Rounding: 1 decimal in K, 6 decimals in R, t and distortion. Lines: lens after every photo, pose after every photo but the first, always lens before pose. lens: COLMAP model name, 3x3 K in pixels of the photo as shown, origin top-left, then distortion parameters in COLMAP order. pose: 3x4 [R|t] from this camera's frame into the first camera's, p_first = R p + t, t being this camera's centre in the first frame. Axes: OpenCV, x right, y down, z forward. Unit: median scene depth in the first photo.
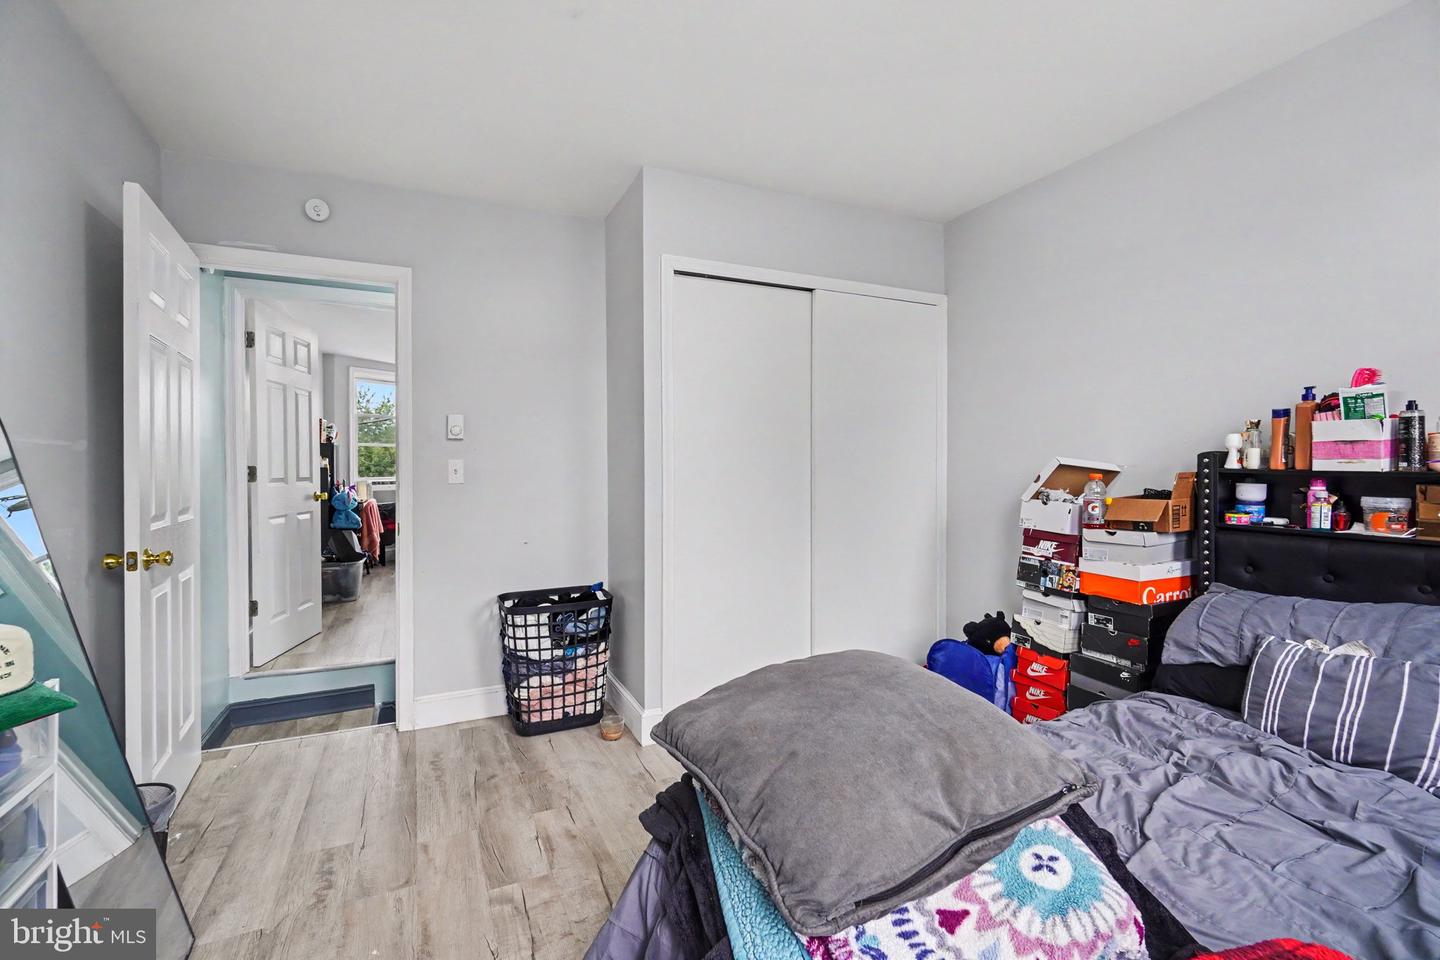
lens RADIAL K [[627.7, 0, 719.1], [0, 627.7, 474.0], [0, 0, 1]] dist [0.001141, 0.000102]
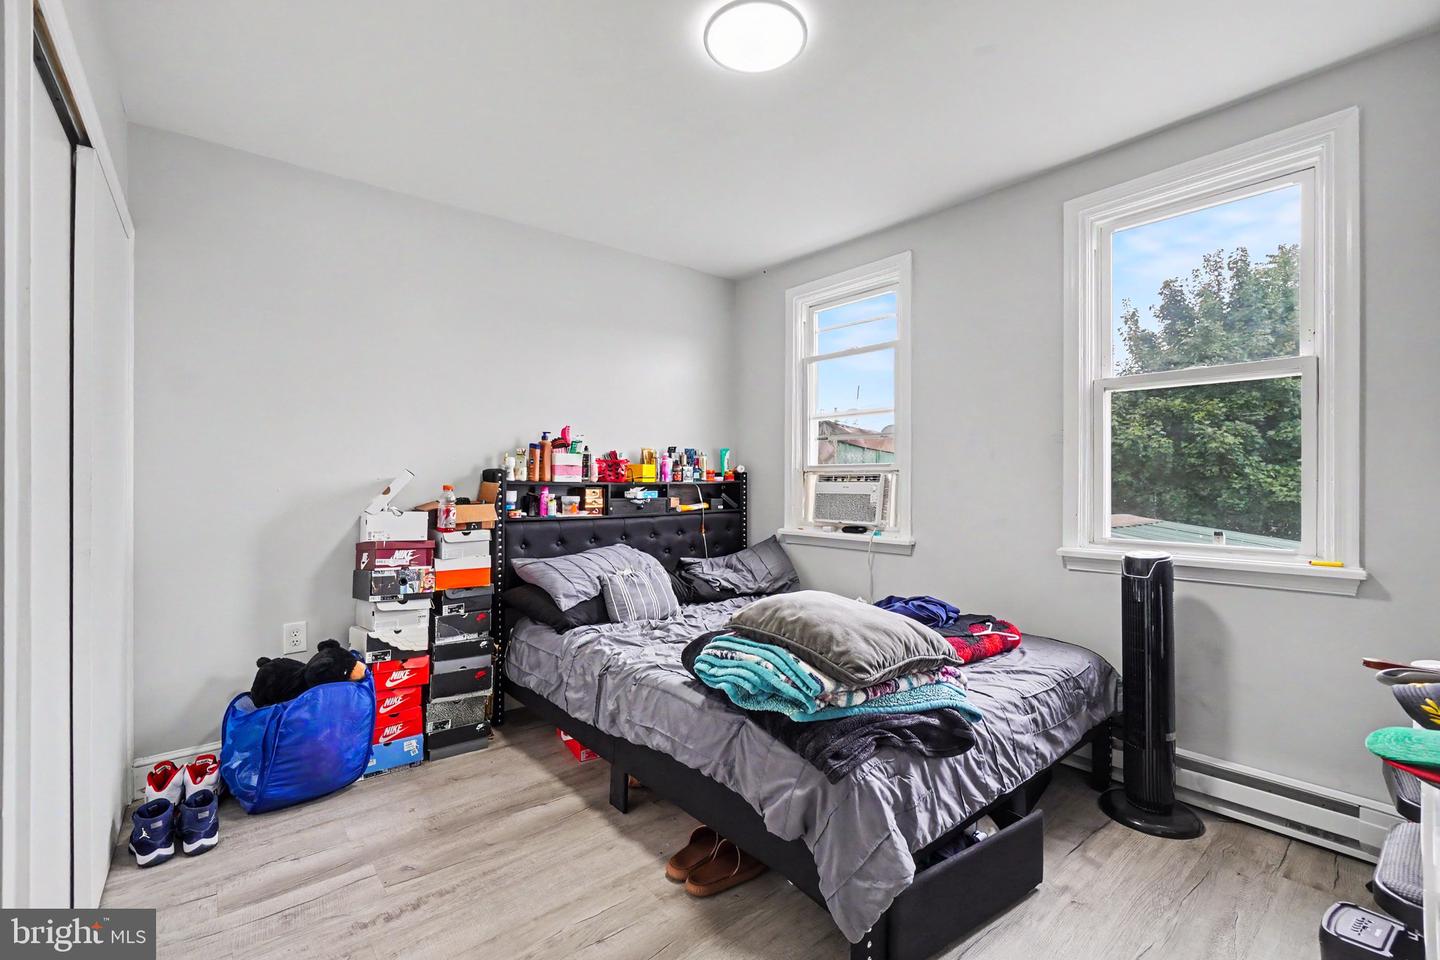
lens RADIAL K [[627.7, 0, 719.4], [0, 627.7, 479.2], [0, 0, 1]] dist [0.001141, 0.000102]
pose [[-0.240899, 0.003800, 0.970543, -0.637863], [0.011340, 0.999935, -0.001101, -0.004275], [-0.970484, 0.010741, -0.240926, 0.765996]]
